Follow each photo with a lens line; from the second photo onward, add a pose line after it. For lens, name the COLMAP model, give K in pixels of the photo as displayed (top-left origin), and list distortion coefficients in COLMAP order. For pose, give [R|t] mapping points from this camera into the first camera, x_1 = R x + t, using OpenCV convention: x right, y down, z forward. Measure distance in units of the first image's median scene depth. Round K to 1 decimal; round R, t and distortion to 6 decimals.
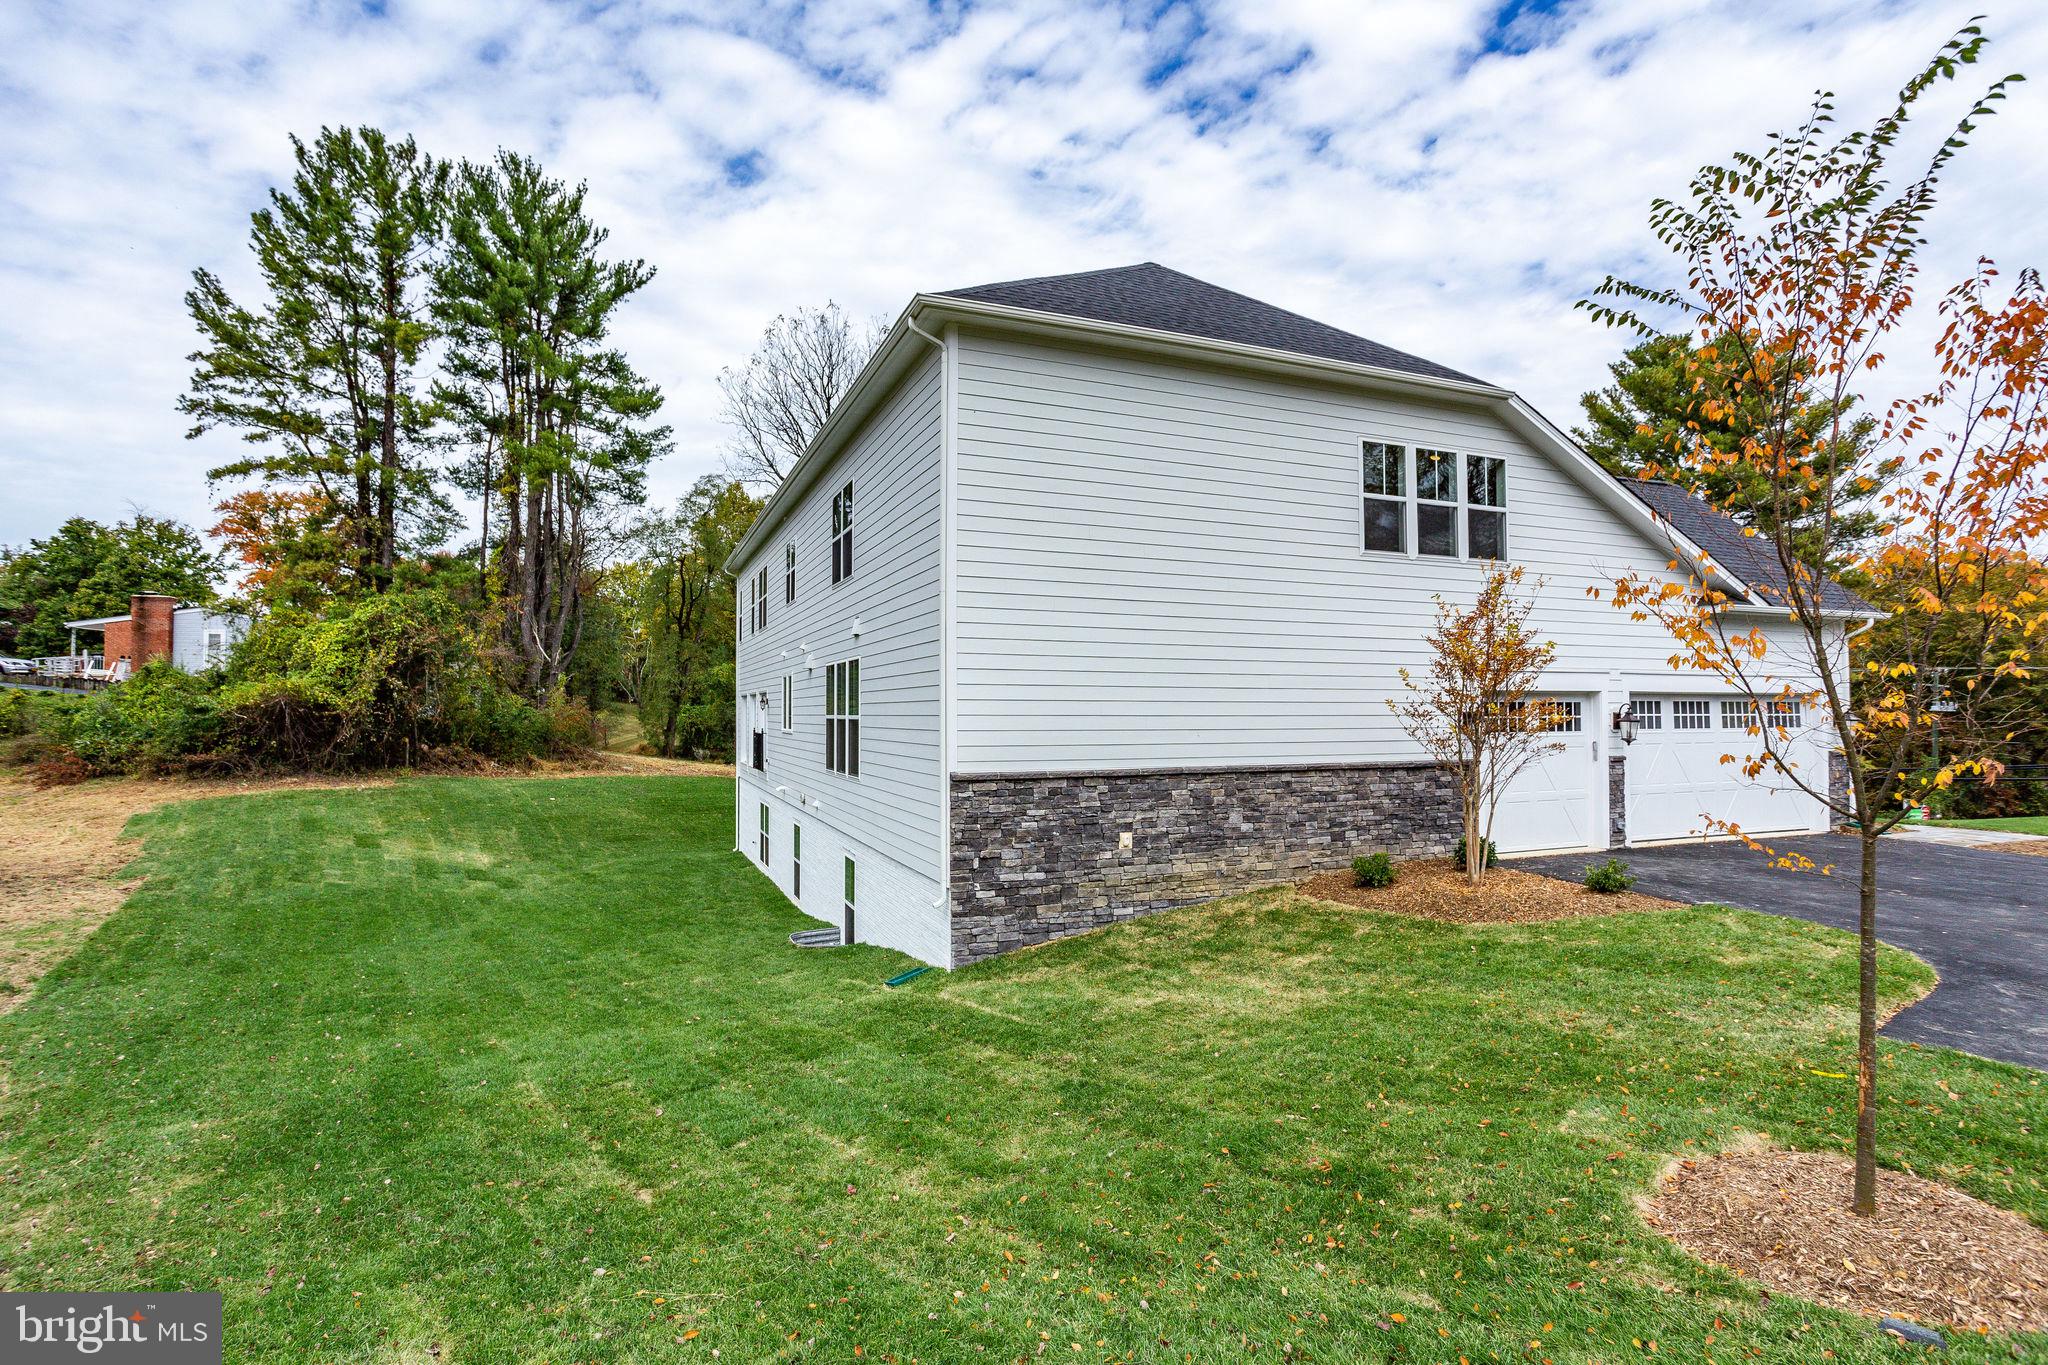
lens RADIAL K [[994.4, 0, 1024.0], [0, 994.4, 682.5], [0, 0, 1]] dist [-0.041451, 0.032619]
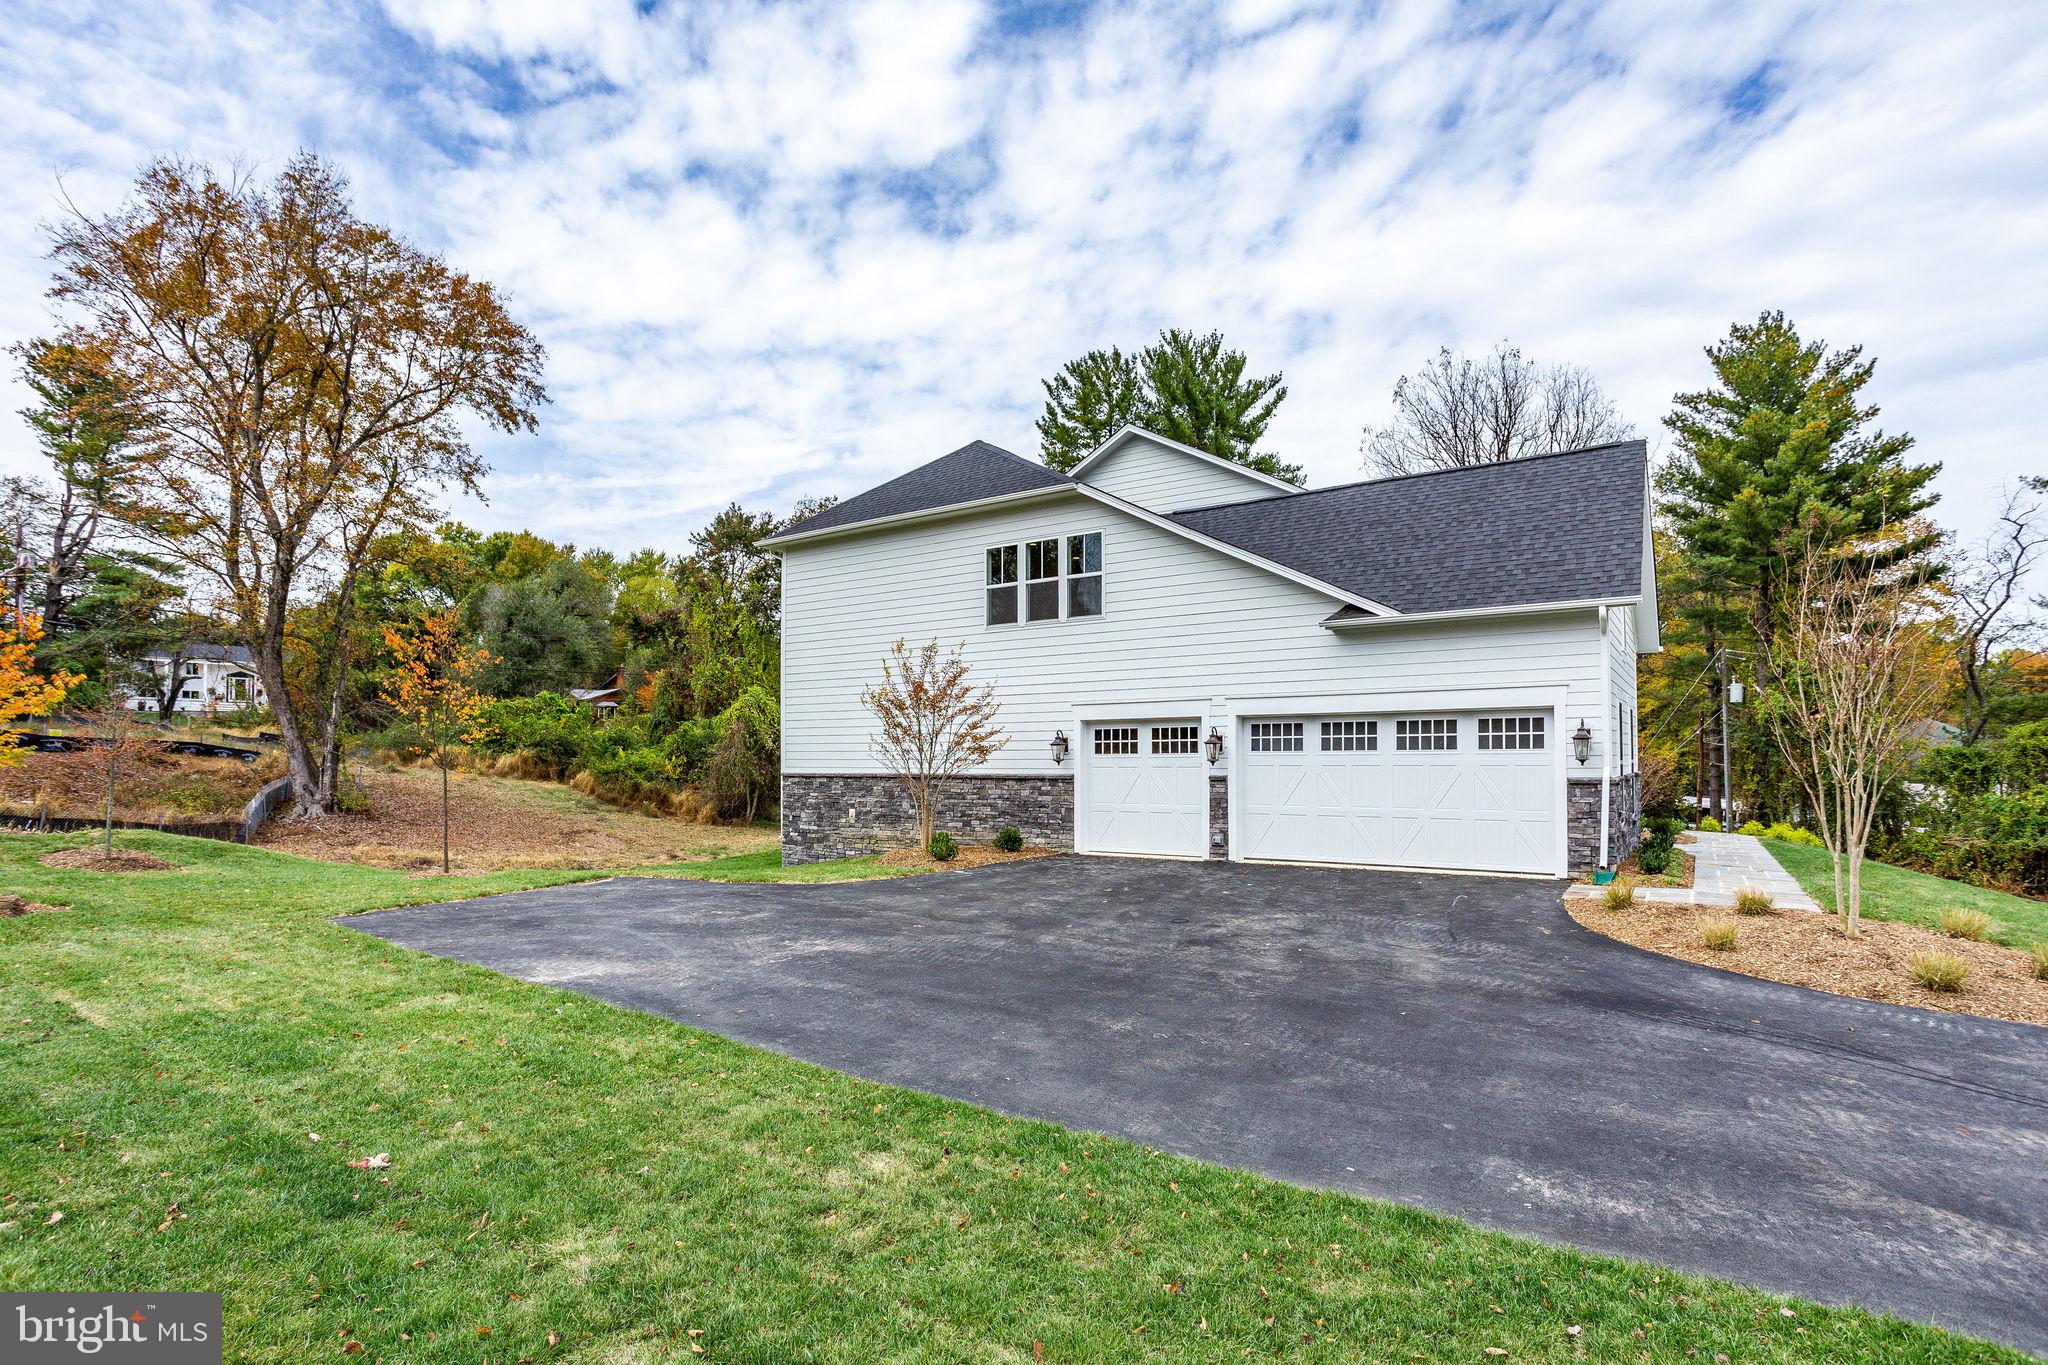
lens RADIAL K [[996.7, 0, 1026.2], [0, 996.7, 708.4], [0, 0, 1]] dist [-0.046035, -0.000004]
pose [[0.558794, -0.035612, -0.828541, 0.420201], [0.037979, 0.999128, -0.017330, 0.003426], [0.828436, -0.021783, 0.559660, 0.063494]]
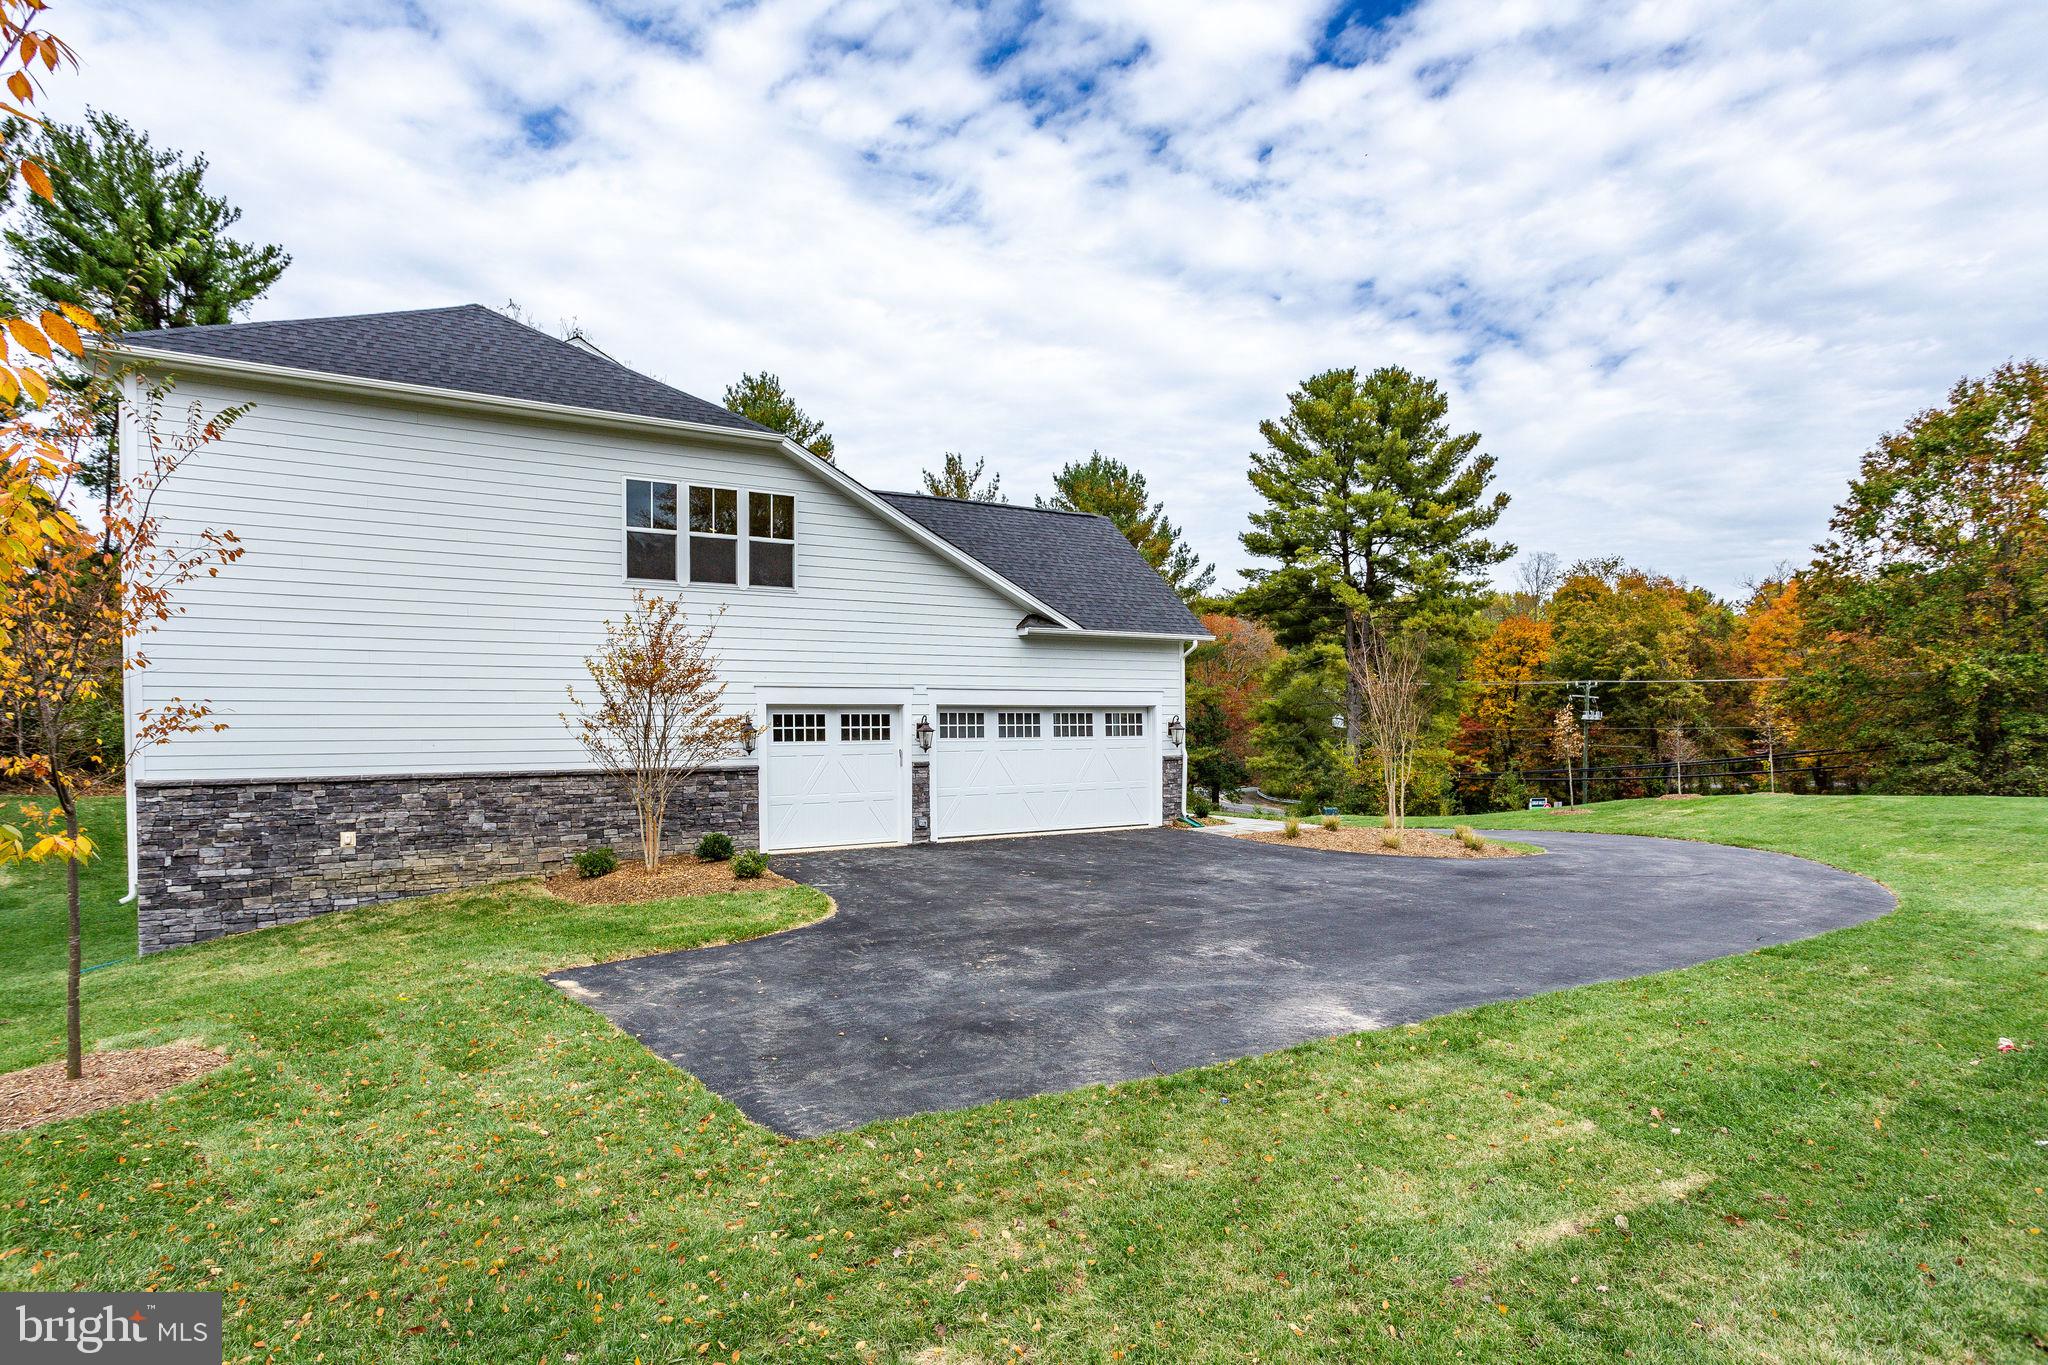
lens RADIAL K [[1037.7, 0, 1026.9], [0, 1037.7, 750.9], [0, 0, 1]] dist [-0.047844, 0.038914]
pose [[0.990099, -0.010768, 0.139959, 0.167463], [0.004144, 0.998861, 0.047535, 0.001846], [-0.140311, -0.046484, 0.989016, -0.058819]]
